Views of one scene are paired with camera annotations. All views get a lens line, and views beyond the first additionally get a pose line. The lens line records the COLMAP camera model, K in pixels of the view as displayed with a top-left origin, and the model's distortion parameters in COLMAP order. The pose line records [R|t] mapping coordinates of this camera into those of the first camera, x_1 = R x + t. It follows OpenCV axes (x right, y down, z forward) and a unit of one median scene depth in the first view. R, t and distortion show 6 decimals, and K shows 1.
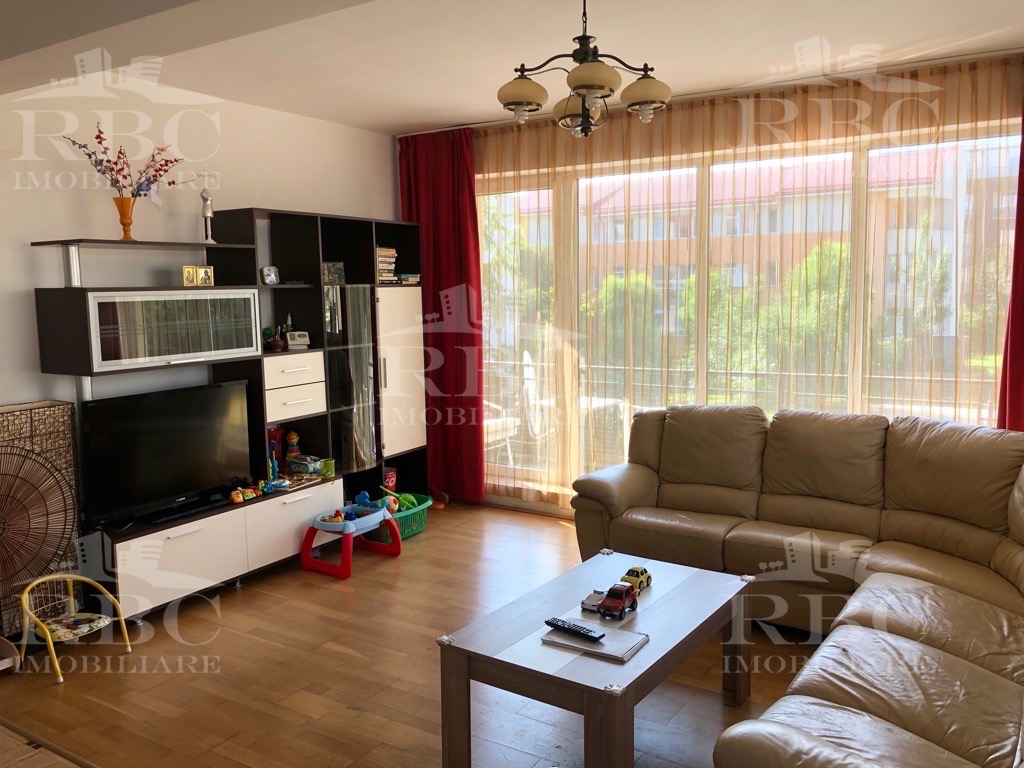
lens RADIAL K [[804.1, 0, 512.0], [0, 804.1, 384.0], [0, 0, 1]] dist [0.099511, -0.193288]
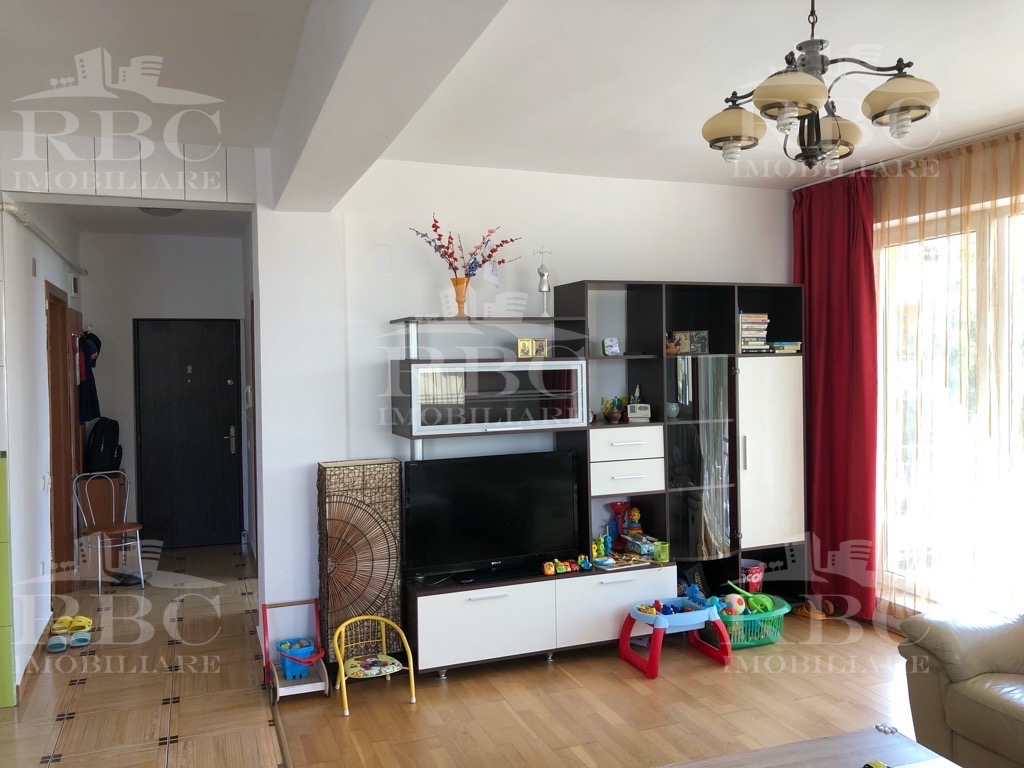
lens RADIAL K [[814.5, 0, 512.0], [0, 814.5, 384.0], [0, 0, 1]] dist [0.013729, -0.002914]
pose [[0.810581, 0.020752, -0.585259, 0.186474], [-0.067857, 0.995969, -0.058667, -0.022325], [0.581682, 0.087268, 0.808721, 0.136519]]
